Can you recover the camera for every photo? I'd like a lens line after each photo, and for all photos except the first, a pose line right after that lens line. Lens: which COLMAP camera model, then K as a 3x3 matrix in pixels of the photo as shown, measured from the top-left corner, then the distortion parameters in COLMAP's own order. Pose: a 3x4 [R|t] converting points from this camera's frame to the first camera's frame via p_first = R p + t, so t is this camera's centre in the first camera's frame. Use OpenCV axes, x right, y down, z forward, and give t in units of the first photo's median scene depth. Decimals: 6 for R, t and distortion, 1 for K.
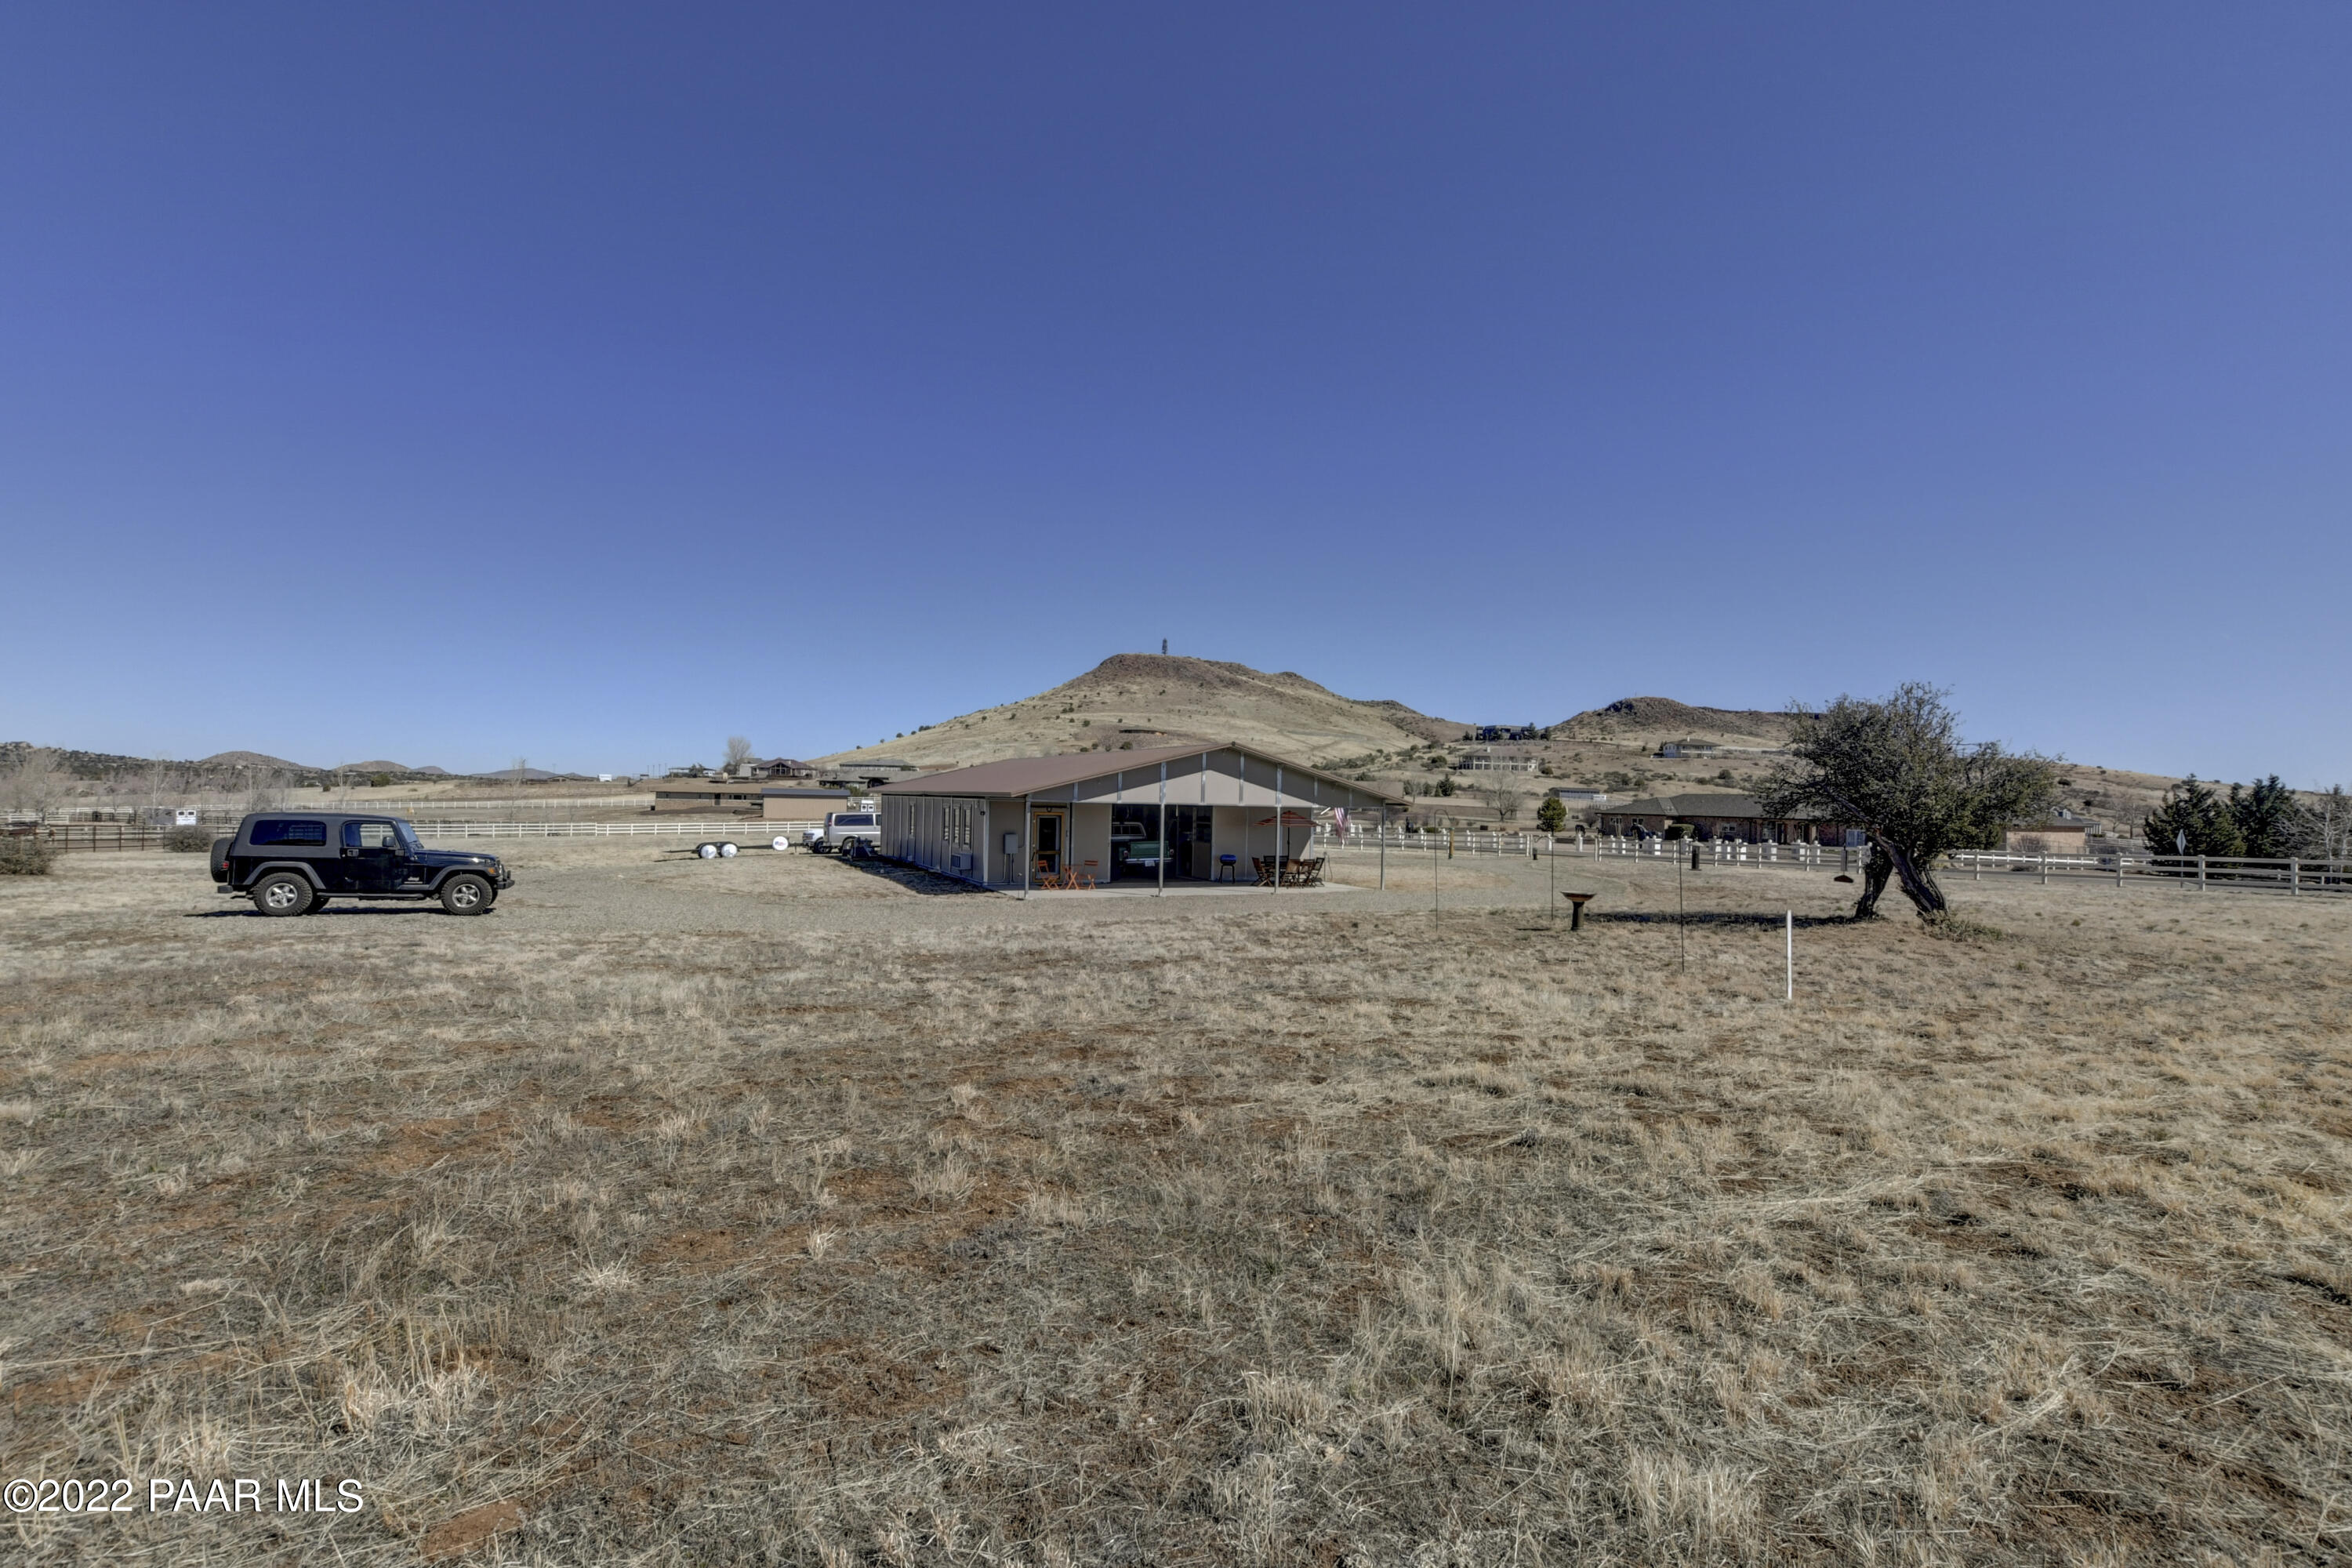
lens RADIAL K [[1072.8, 0, 1175.1], [0, 1072.8, 798.1], [0, 0, 1]] dist [-0.021112, 0.004341]
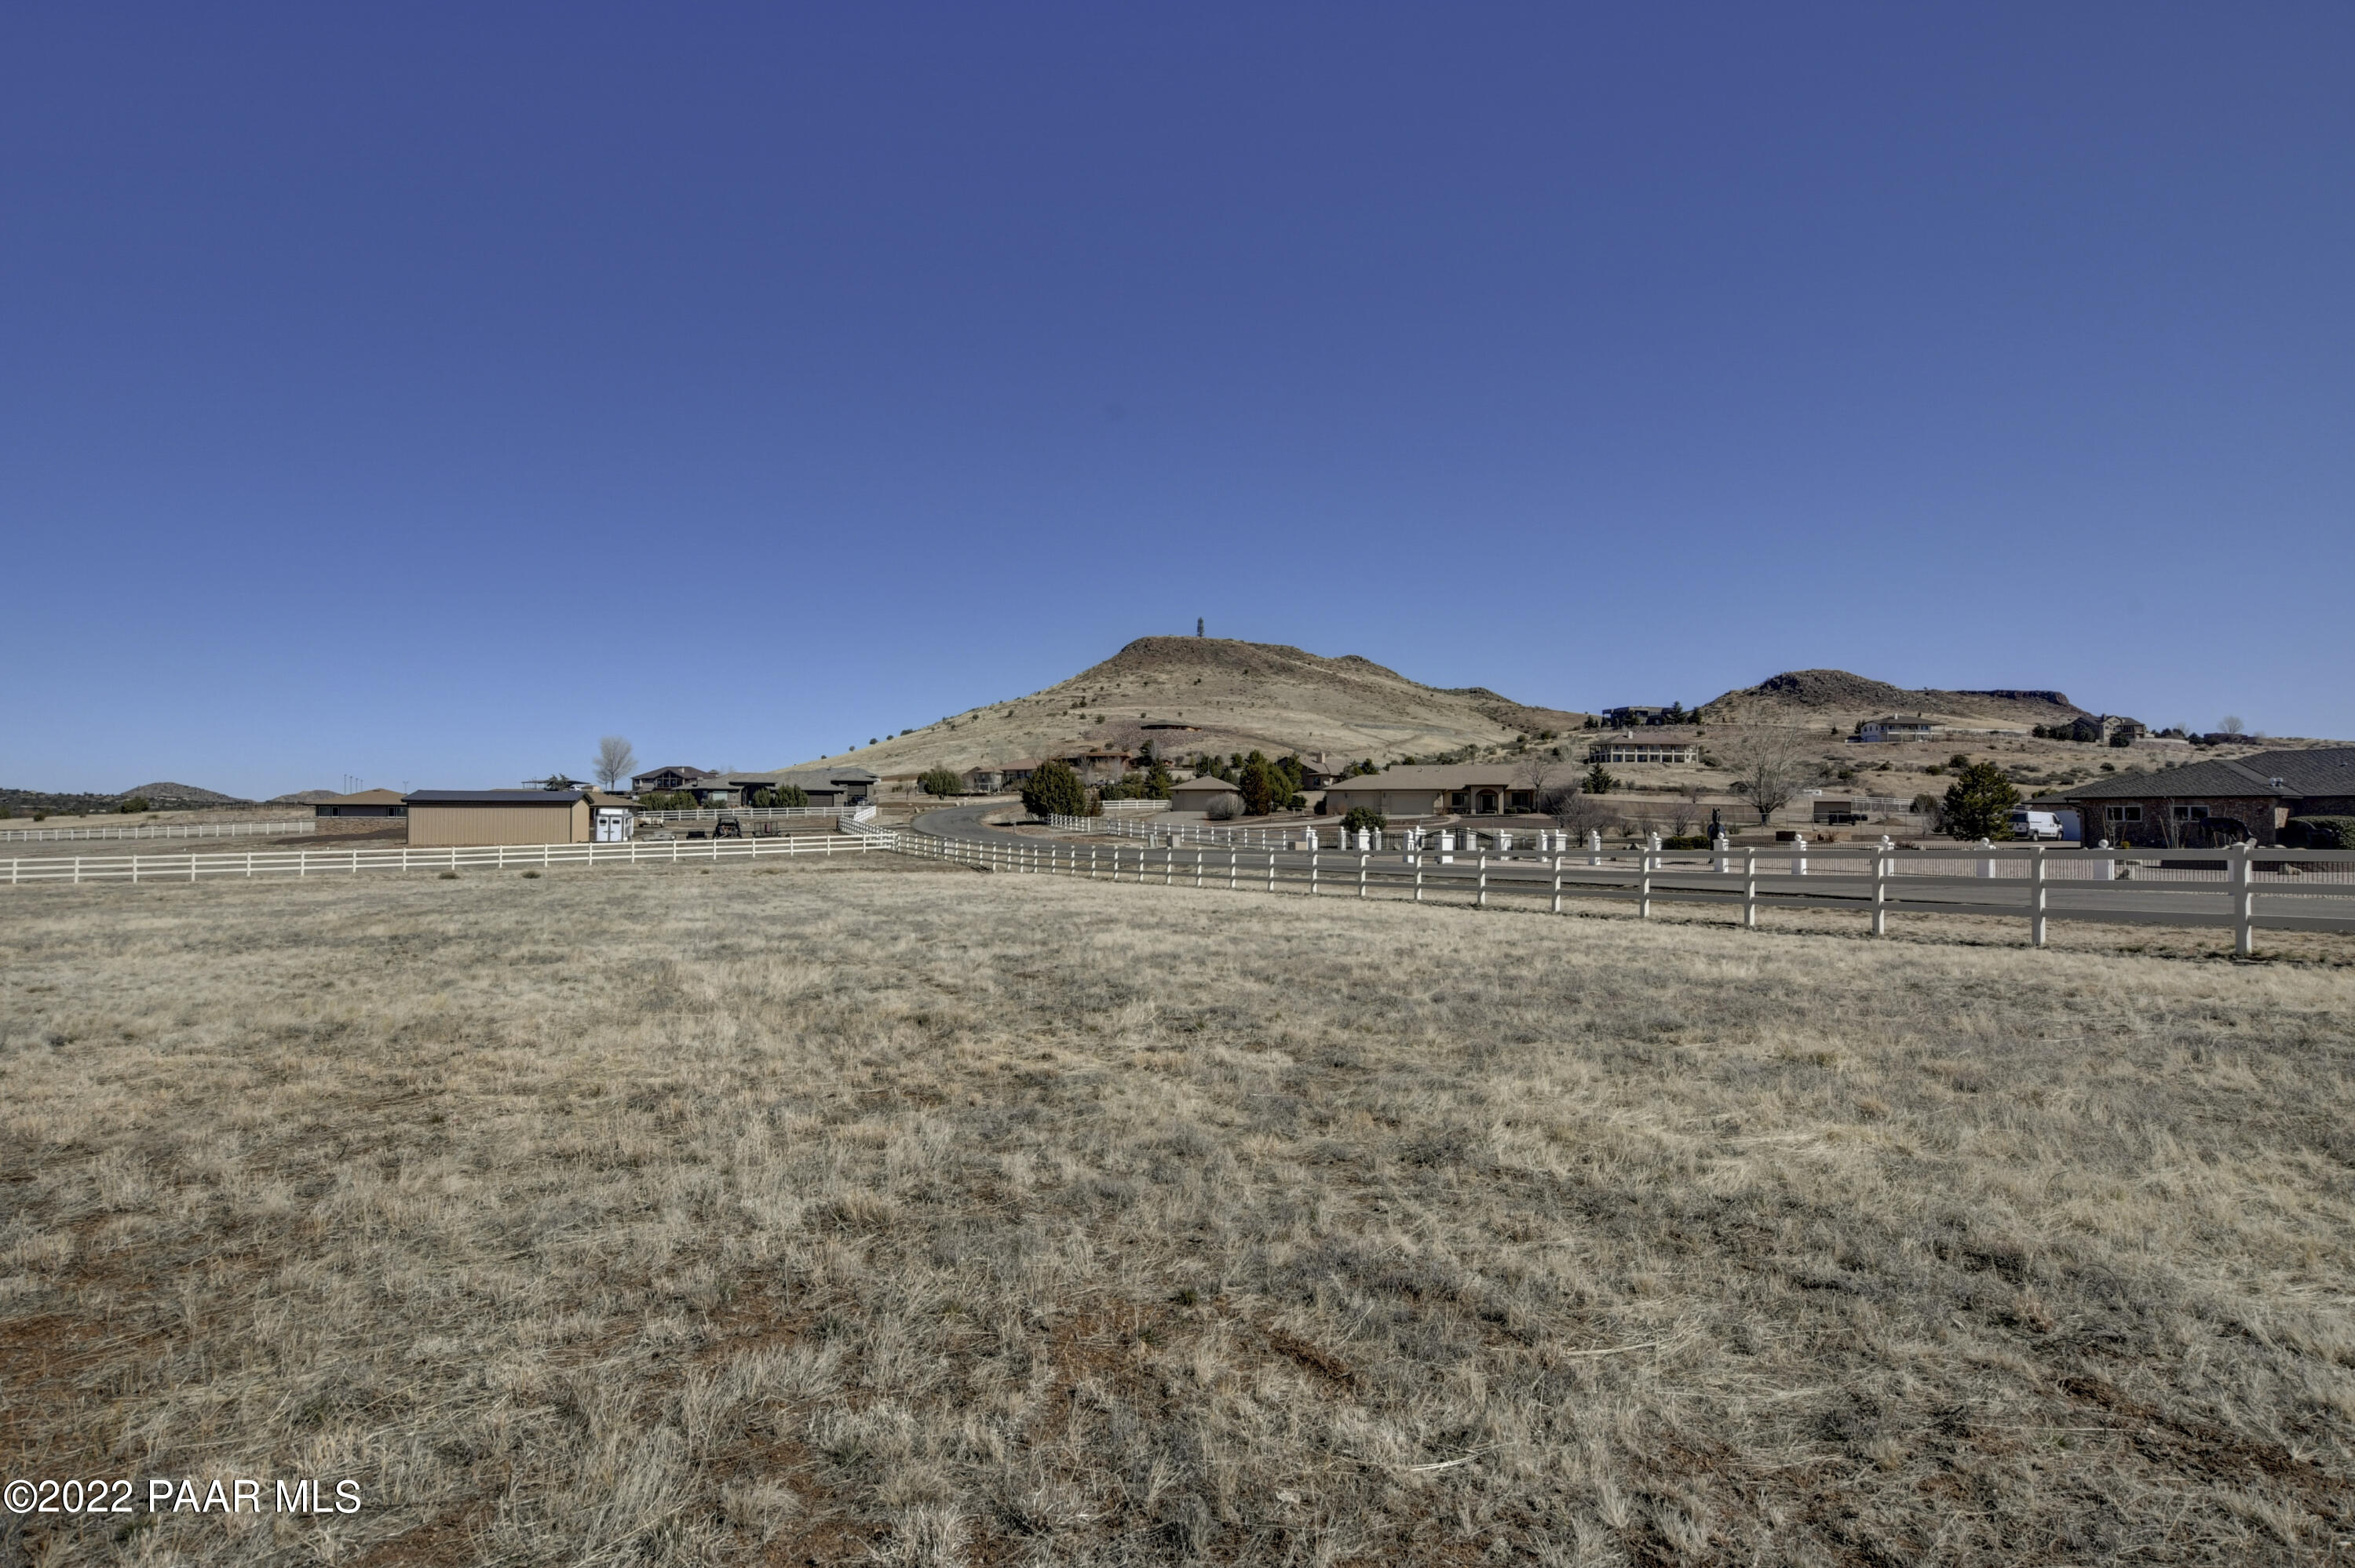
lens RADIAL K [[1190.8, 0, 1174.9], [0, 1190.8, 790.4], [0, 0, 1]] dist [-0.000984, -0.000083]
pose [[0.998899, -0.022250, -0.041297, 0.007551], [0.021357, 0.999531, -0.021954, 0.003445], [0.041767, 0.021048, 0.998906, 0.122689]]
